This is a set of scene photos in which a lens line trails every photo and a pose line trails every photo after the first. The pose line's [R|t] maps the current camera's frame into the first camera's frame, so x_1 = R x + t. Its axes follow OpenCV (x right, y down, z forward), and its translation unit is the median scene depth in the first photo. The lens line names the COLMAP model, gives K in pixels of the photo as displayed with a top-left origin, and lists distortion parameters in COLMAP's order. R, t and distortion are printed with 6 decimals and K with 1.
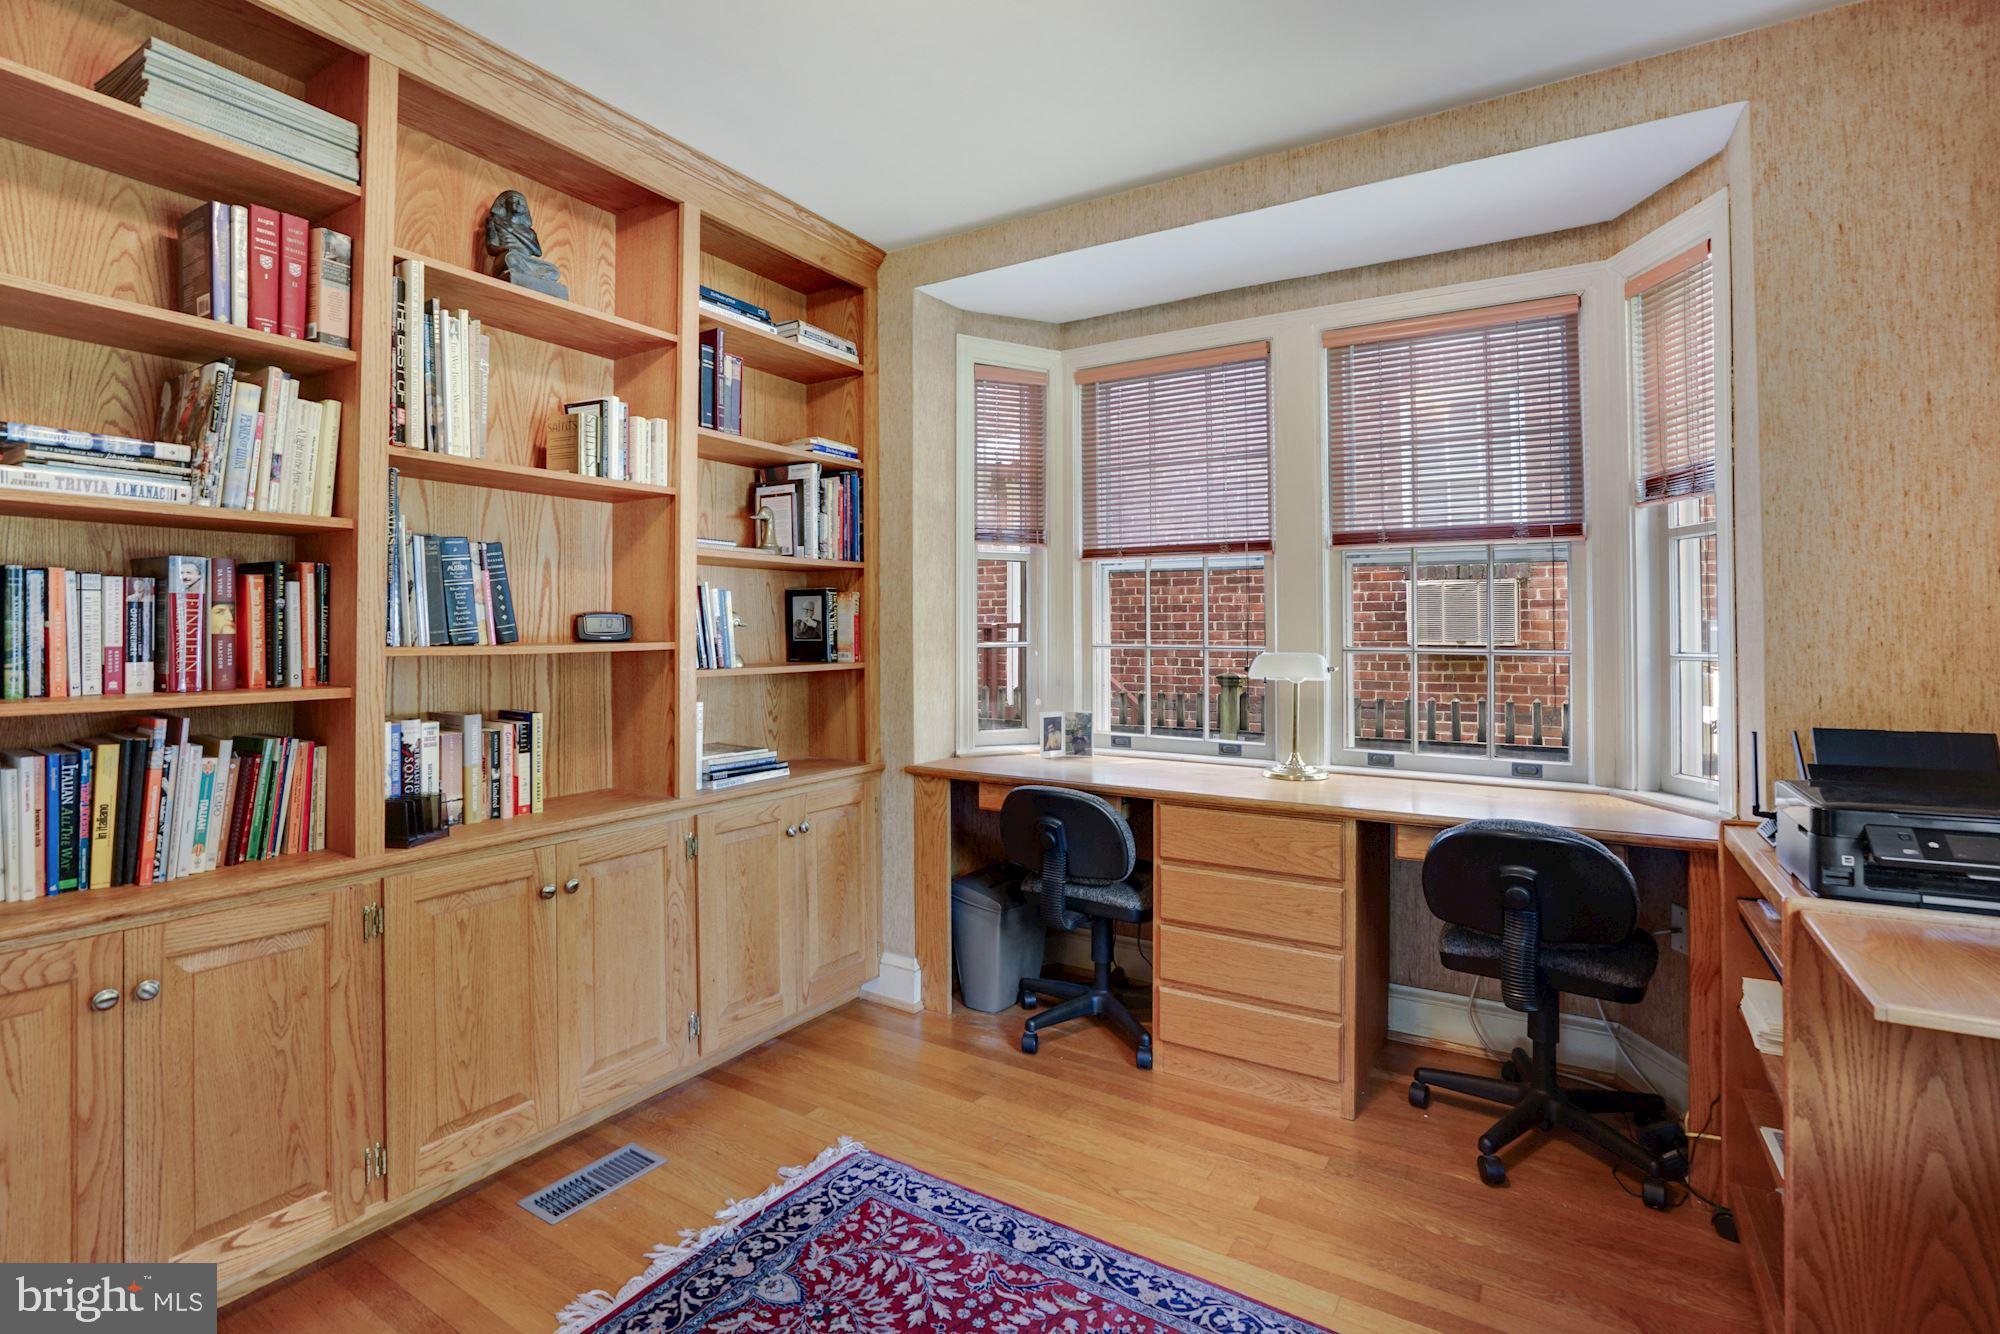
lens RADIAL K [[944.3, 0, 1003.8], [0, 944.3, 626.9], [0, 0, 1]] dist [-0.036845, 0.007014]
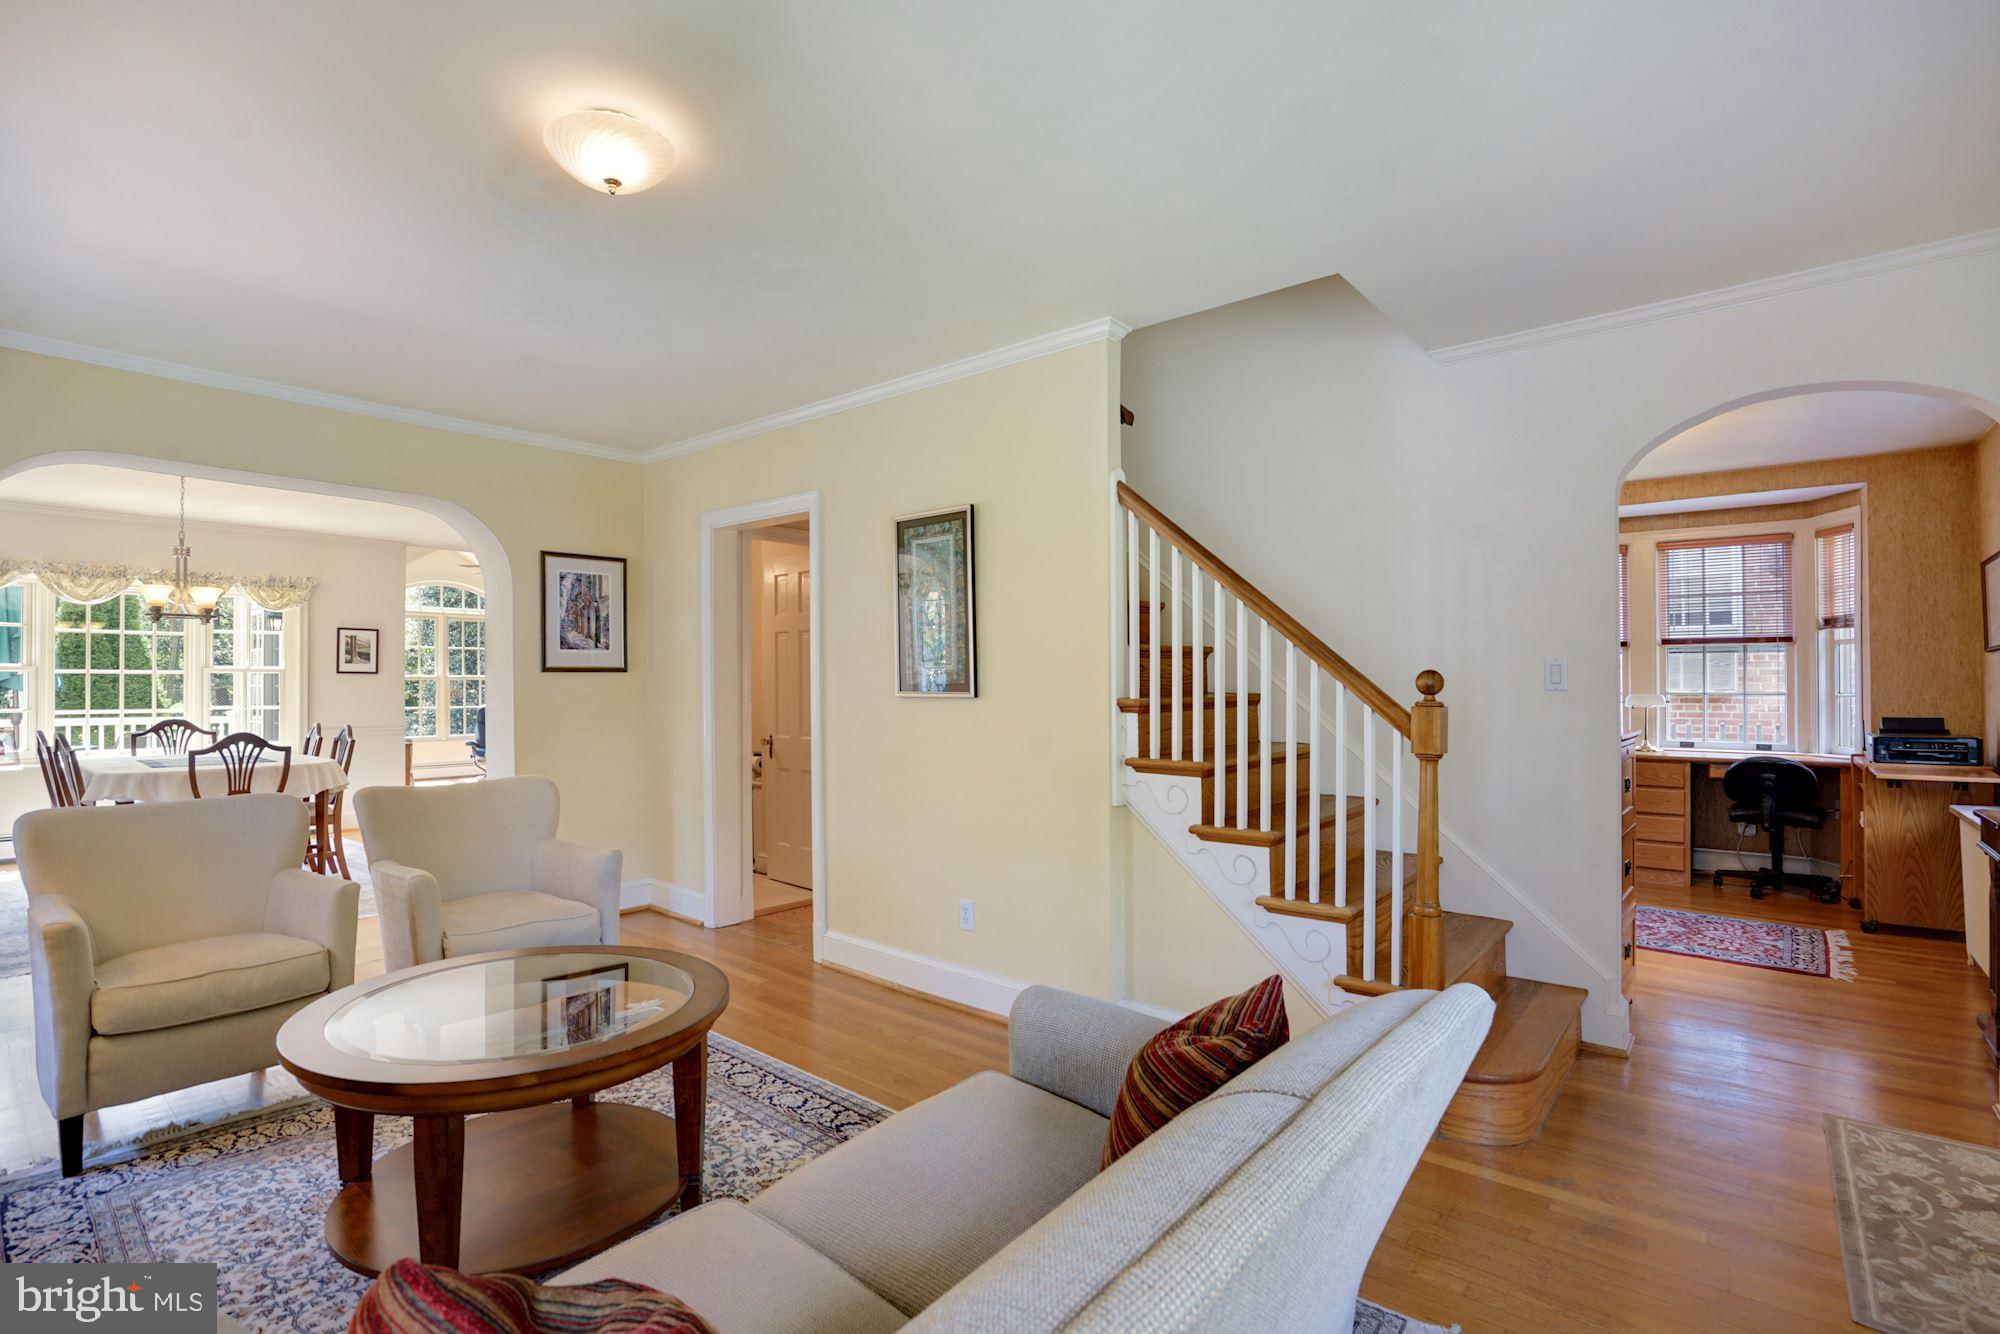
lens RADIAL K [[927.1, 0, 994.1], [0, 927.1, 686.3], [0, 0, 1]] dist [-0.024870, 0.000091]
pose [[0.988505, -0.001027, -0.151183, -1.179739], [0.002122, 0.999973, 0.007079, -0.013850], [0.151171, -0.007319, 0.988480, -1.808784]]
